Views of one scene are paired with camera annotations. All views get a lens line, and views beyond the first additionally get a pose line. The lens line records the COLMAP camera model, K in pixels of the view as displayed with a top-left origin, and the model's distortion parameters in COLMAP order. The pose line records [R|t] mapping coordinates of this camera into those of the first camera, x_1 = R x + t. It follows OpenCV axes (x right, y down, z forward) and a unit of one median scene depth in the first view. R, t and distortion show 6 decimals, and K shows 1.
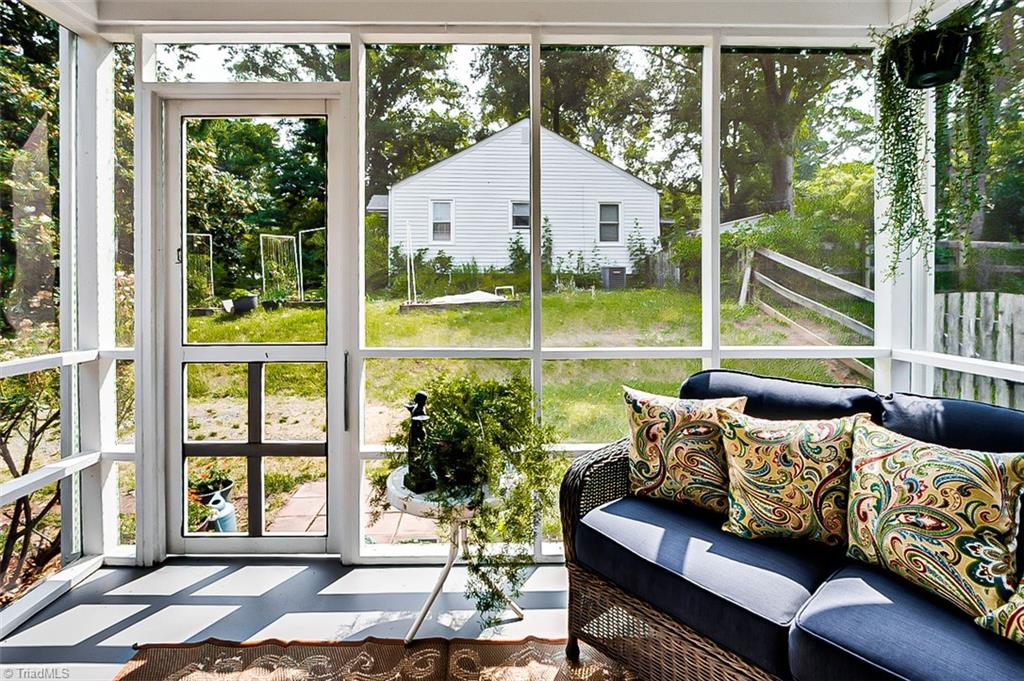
lens RADIAL K [[512.2, 0, 510.7], [0, 512.2, 290.2], [0, 0, 1]] dist [-0.004091, 0.000263]
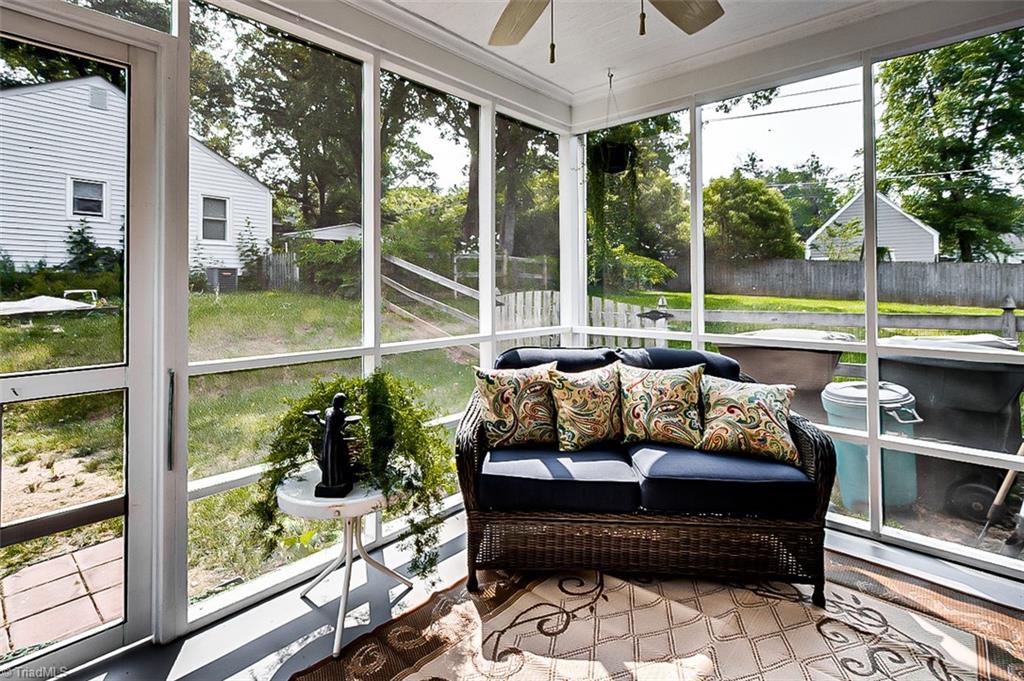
lens RADIAL K [[503.5, 0, 512.1], [0, 503.5, 277.5], [0, 0, 1]] dist [-0.001188, 0.000976]
pose [[0.678904, 0.010560, 0.734151, -0.663412], [0.011262, 0.999629, -0.024793, -0.000549], [-0.734141, 0.025100, 0.678533, 0.085537]]
